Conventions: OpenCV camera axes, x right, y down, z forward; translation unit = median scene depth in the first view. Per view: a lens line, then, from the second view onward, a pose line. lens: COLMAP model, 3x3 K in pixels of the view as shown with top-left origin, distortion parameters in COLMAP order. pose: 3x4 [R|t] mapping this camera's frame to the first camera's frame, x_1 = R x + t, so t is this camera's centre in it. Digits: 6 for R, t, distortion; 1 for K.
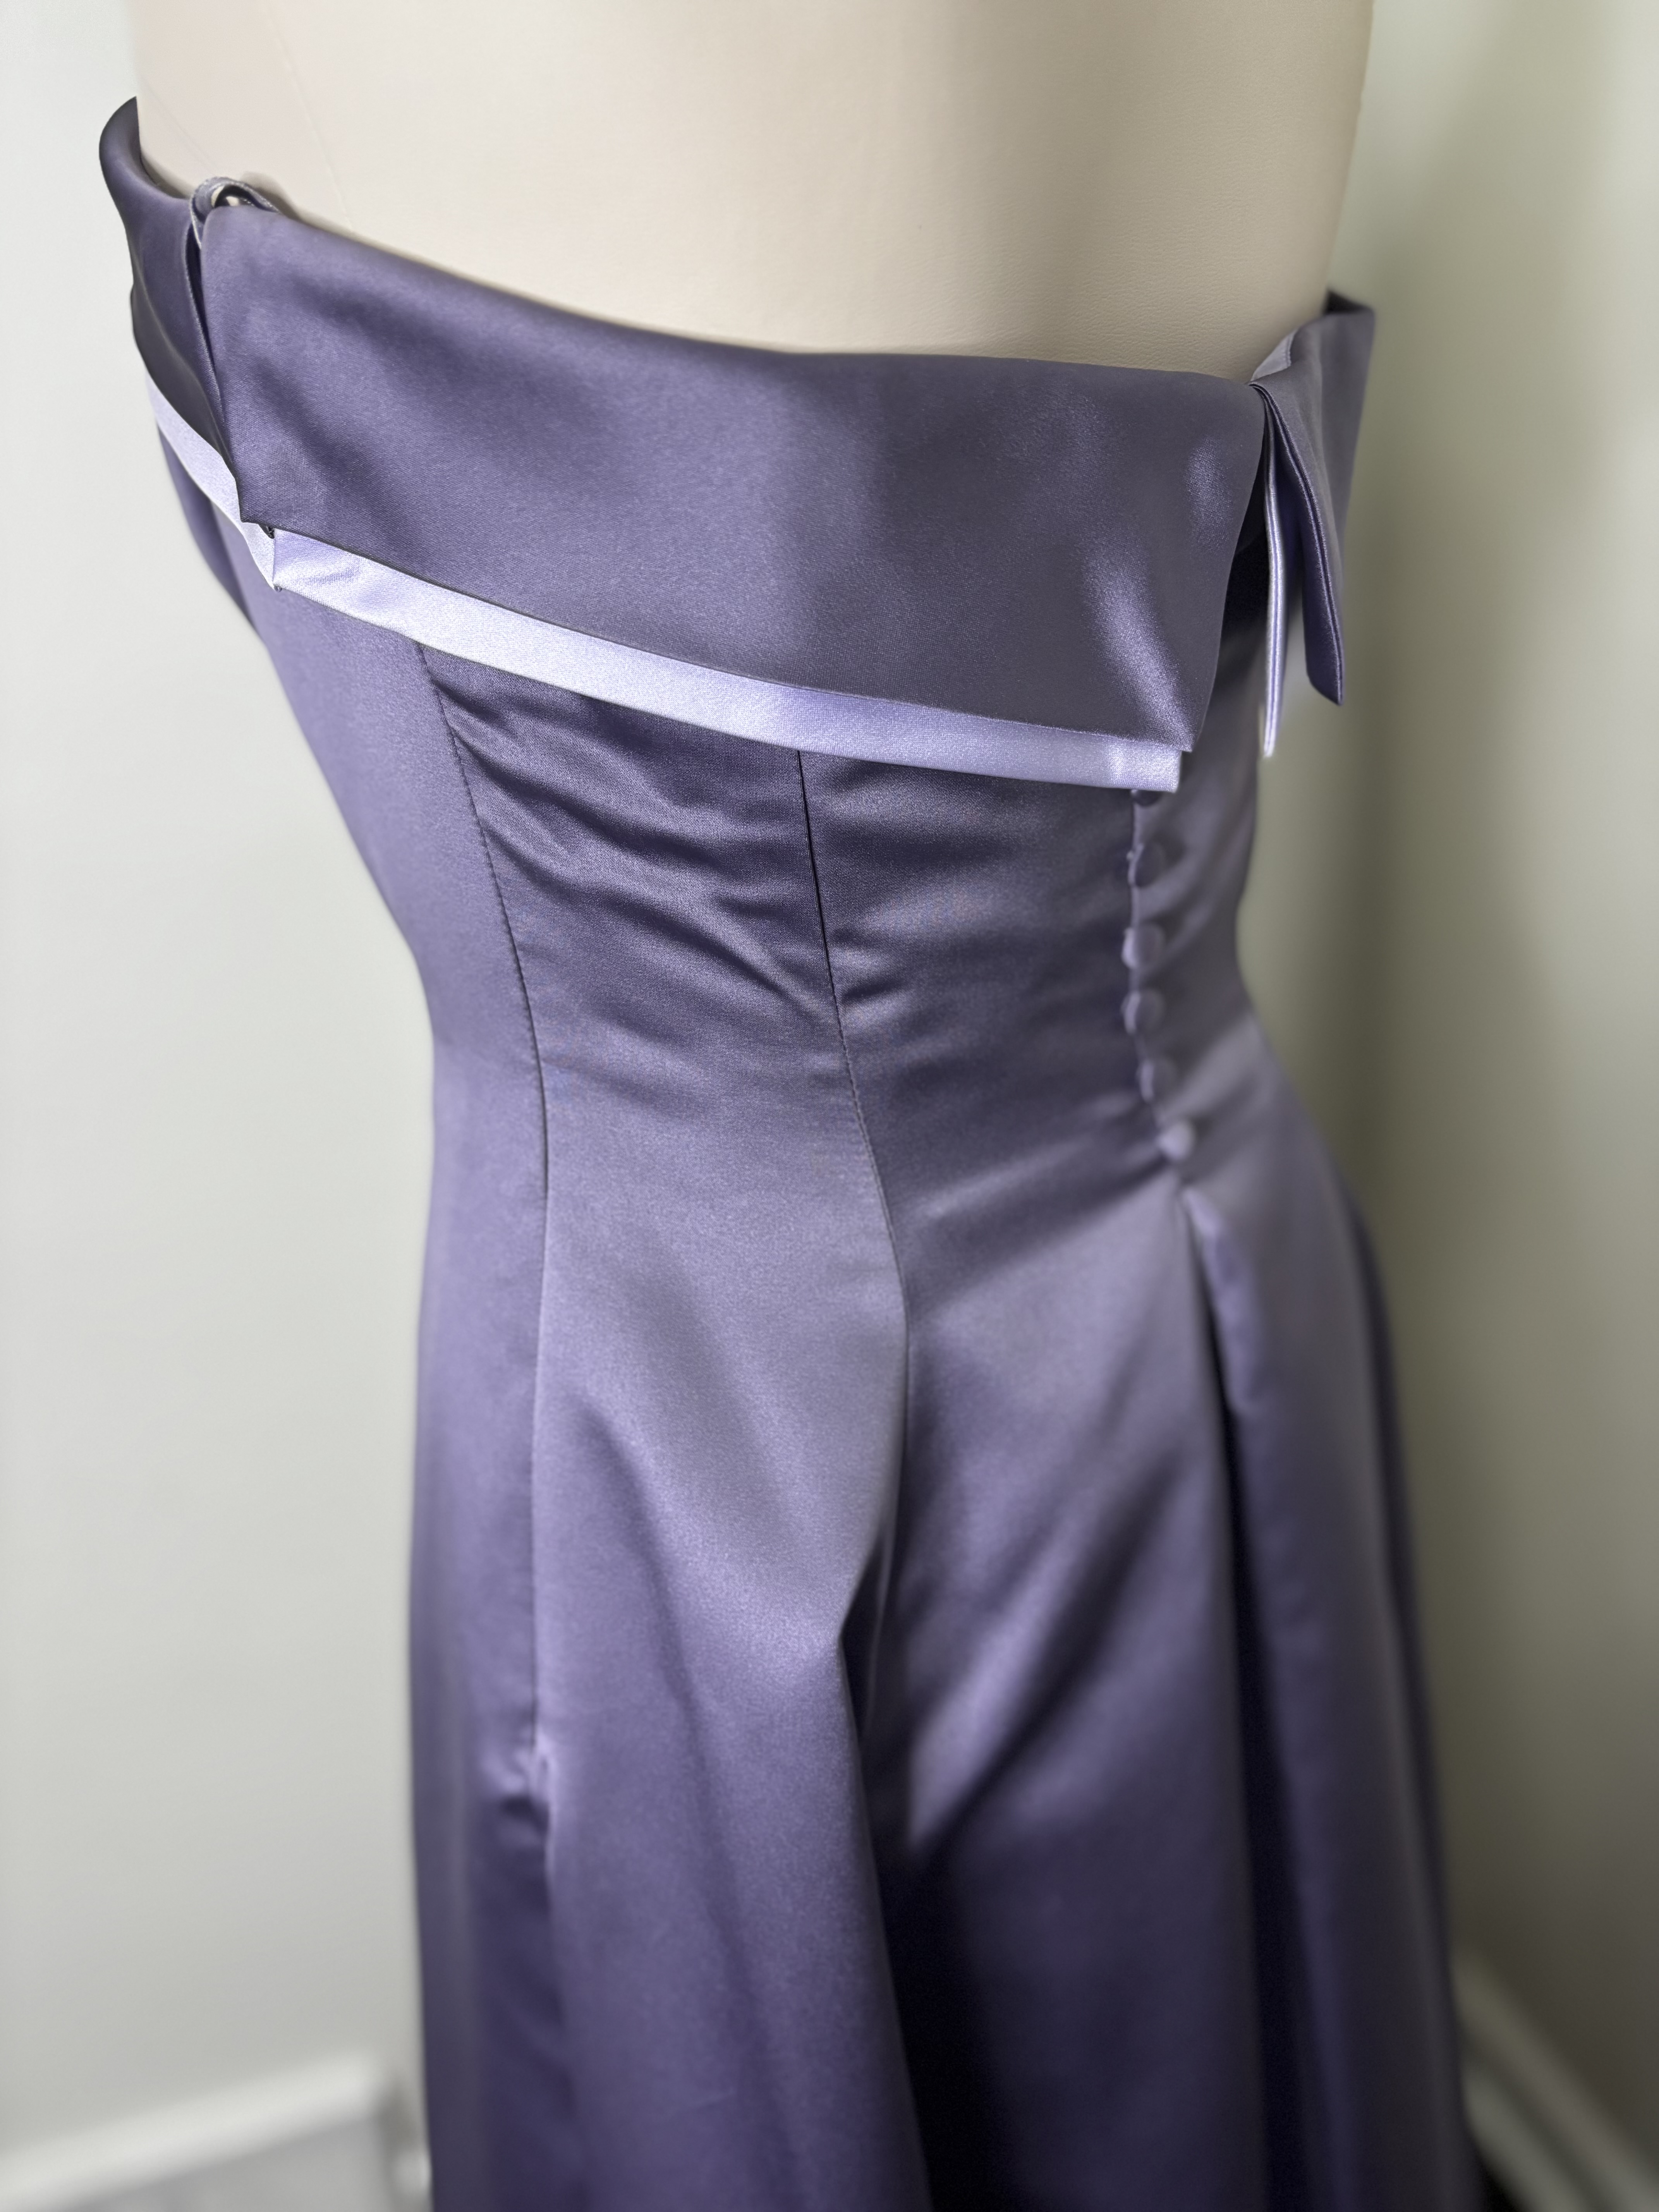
lens RADIAL K [[1674.0, 0, 829.5], [0, 1674.0, 1106.0], [0, 0, 1]] dist [0.075852, -0.004425]
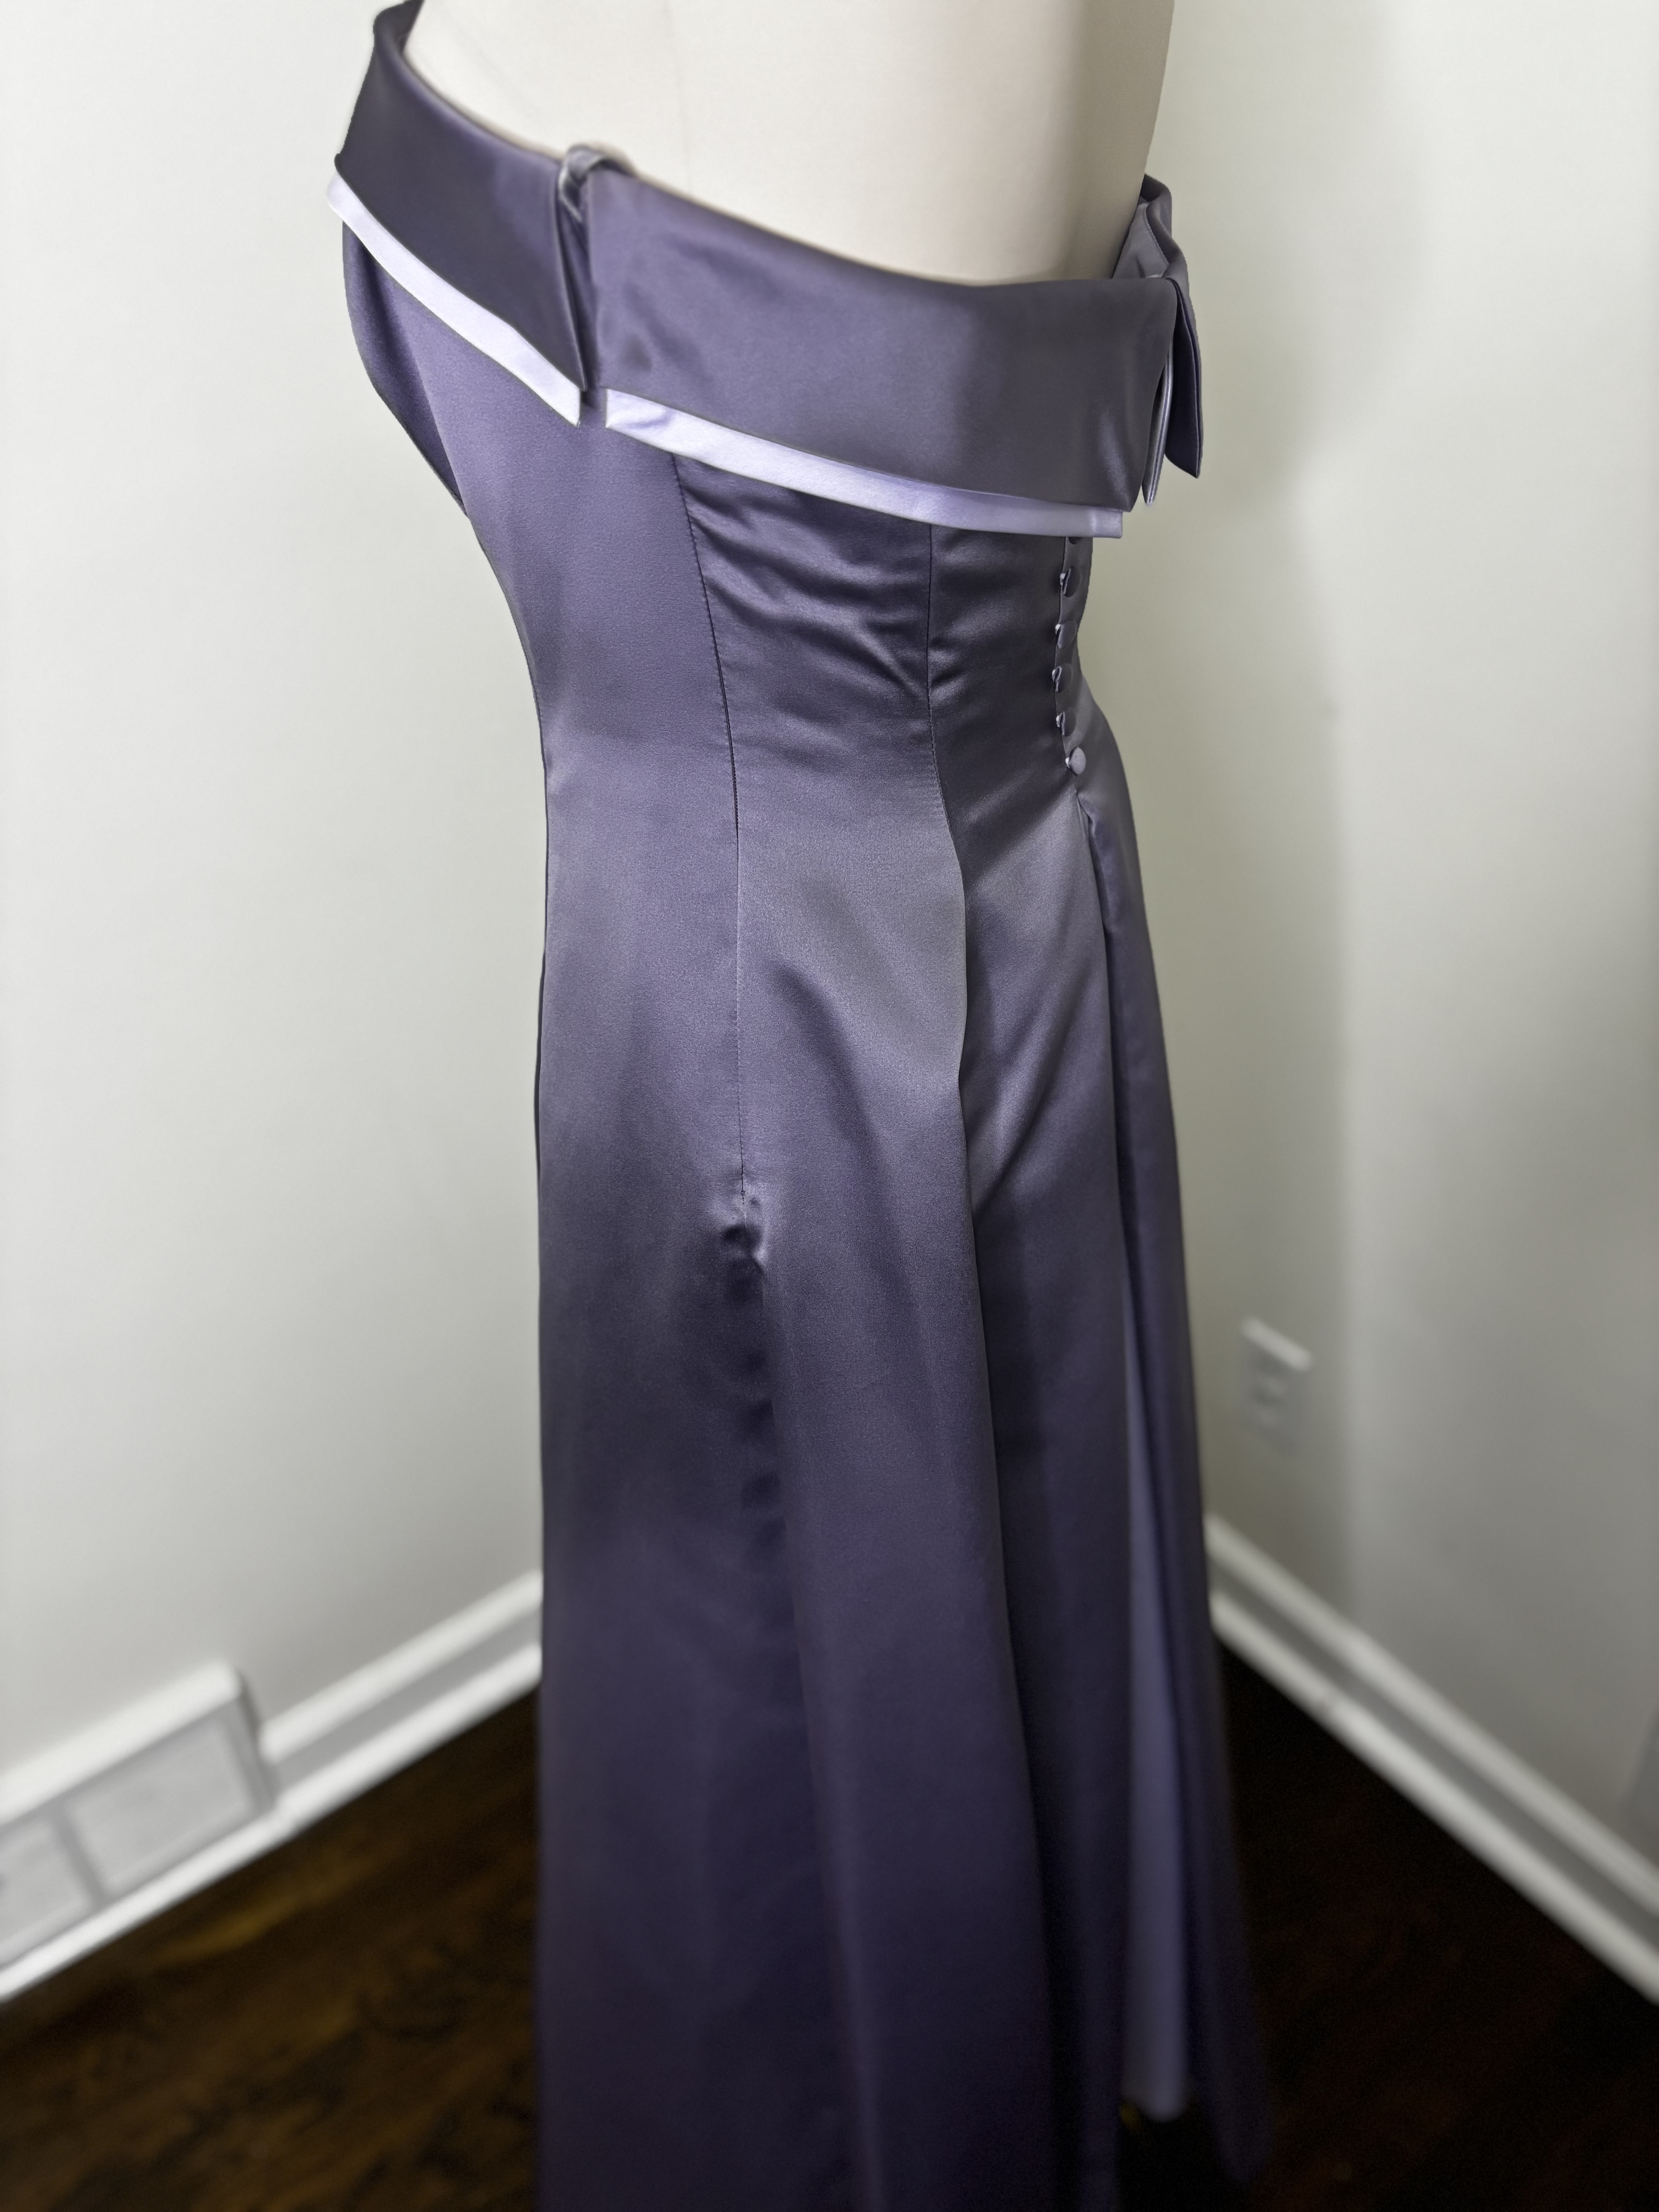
lens RADIAL K [[1674.0, 0, 829.5], [0, 1674.0, 1106.0], [0, 0, 1]] dist [0.075852, -0.004425]
pose [[0.939421, -0.154070, 0.306187, -0.617043], [0.096384, 0.975980, 0.195382, 0.005404], [-0.328935, -0.154034, 0.931706, -0.498277]]
